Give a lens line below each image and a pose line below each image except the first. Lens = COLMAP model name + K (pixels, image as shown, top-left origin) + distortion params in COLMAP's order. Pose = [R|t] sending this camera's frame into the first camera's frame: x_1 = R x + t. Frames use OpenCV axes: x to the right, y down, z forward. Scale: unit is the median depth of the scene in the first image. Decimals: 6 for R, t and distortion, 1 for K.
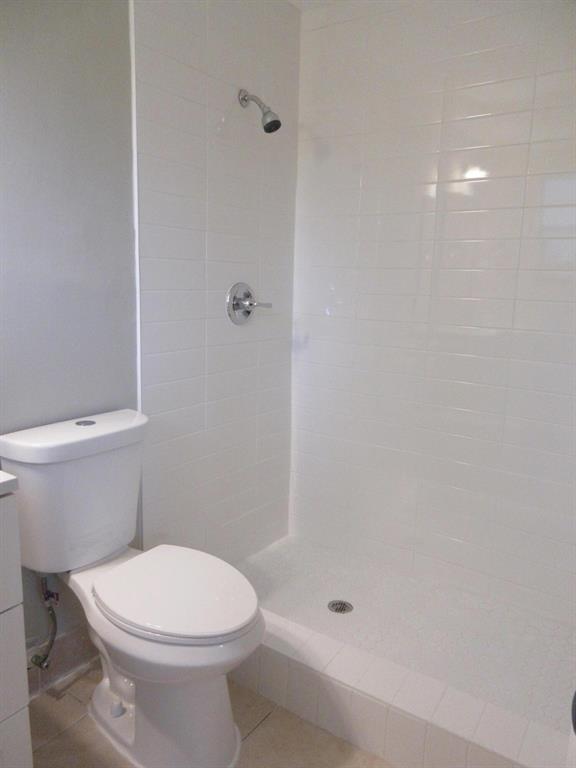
lens RADIAL K [[570.7, 0, 288.0], [0, 570.7, 384.0], [0, 0, 1]] dist [0.000734, -0.001471]
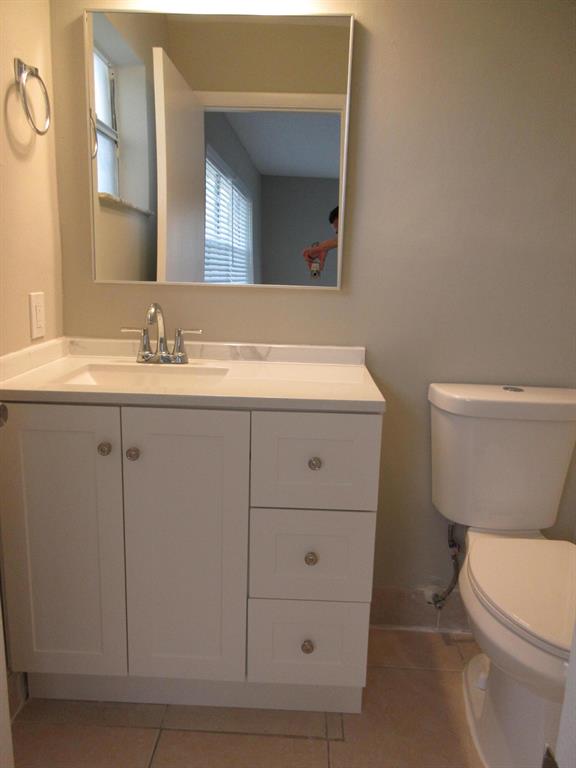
lens RADIAL K [[570.7, 0, 288.0], [0, 570.7, 384.0], [0, 0, 1]] dist [0.000734, -0.001471]
pose [[0.528410, 0.165948, -0.832613, 0.255408], [-0.178671, 0.980484, 0.082028, 0.046709], [0.829976, 0.105420, 0.547747, 0.132353]]
